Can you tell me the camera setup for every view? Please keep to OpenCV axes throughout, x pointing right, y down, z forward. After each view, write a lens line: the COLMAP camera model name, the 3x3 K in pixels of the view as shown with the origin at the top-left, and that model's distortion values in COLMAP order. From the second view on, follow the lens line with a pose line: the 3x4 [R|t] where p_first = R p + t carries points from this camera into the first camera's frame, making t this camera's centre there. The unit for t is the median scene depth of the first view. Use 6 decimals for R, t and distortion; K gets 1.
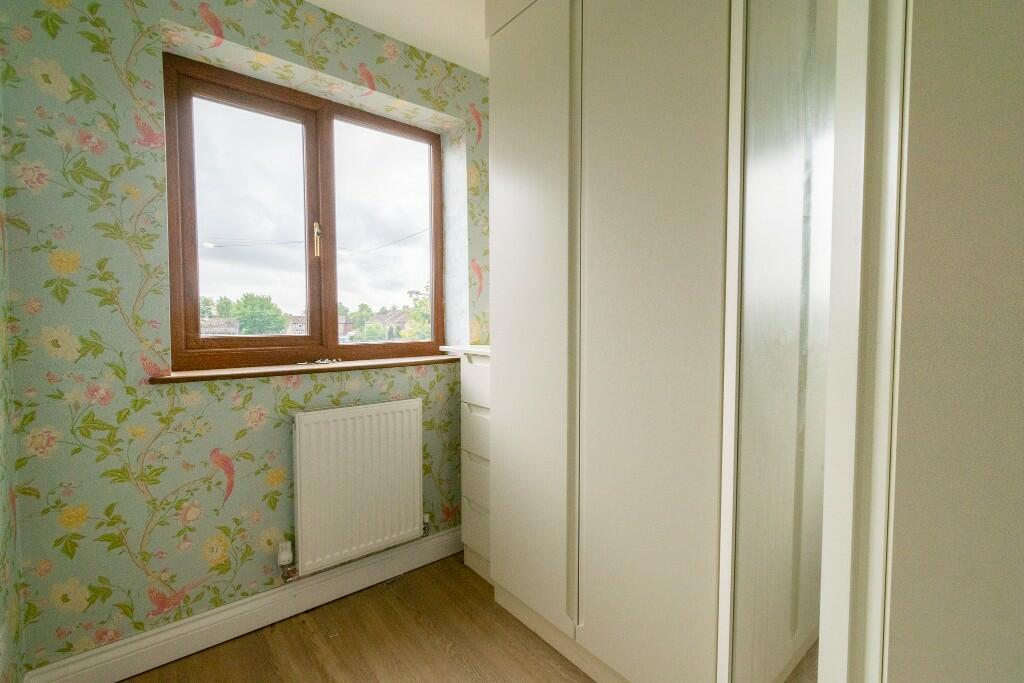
lens RADIAL K [[447.8, 0, 512.6], [0, 447.8, 339.6], [0, 0, 1]] dist [0.003595, -0.001150]
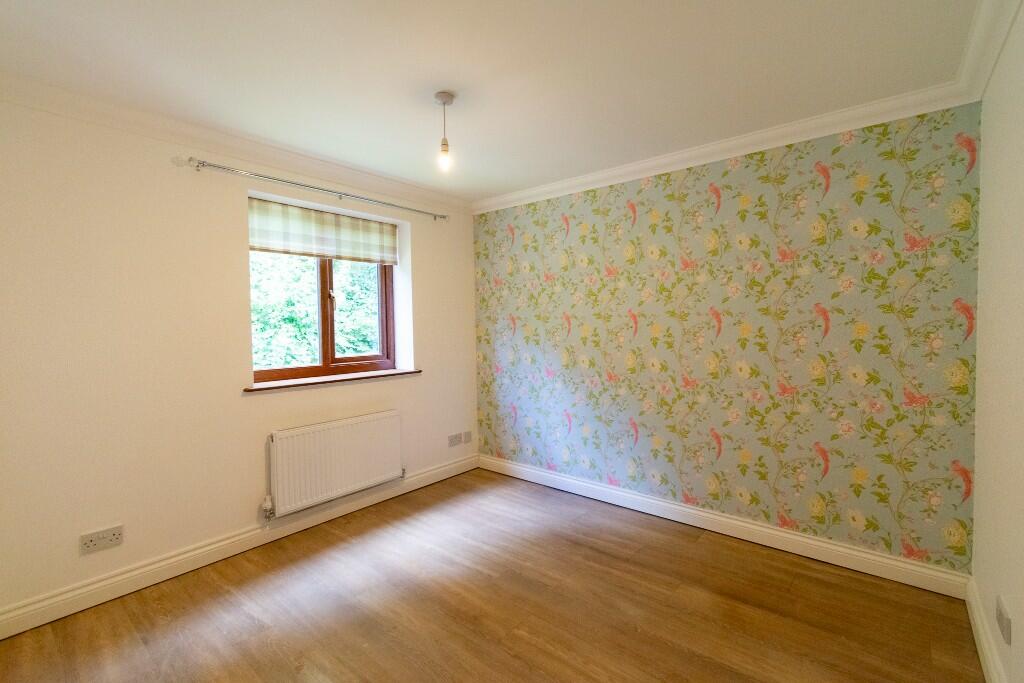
lens RADIAL K [[447.8, 0, 511.7], [0, 447.8, 335.4], [0, 0, 1]] dist [0.003595, -0.001150]
pose [[0.216608, 0.022668, -0.975996, 0.402673], [-0.022593, 0.999579, 0.018202, -0.142033], [0.975997, 0.018108, 0.217029, -0.680661]]
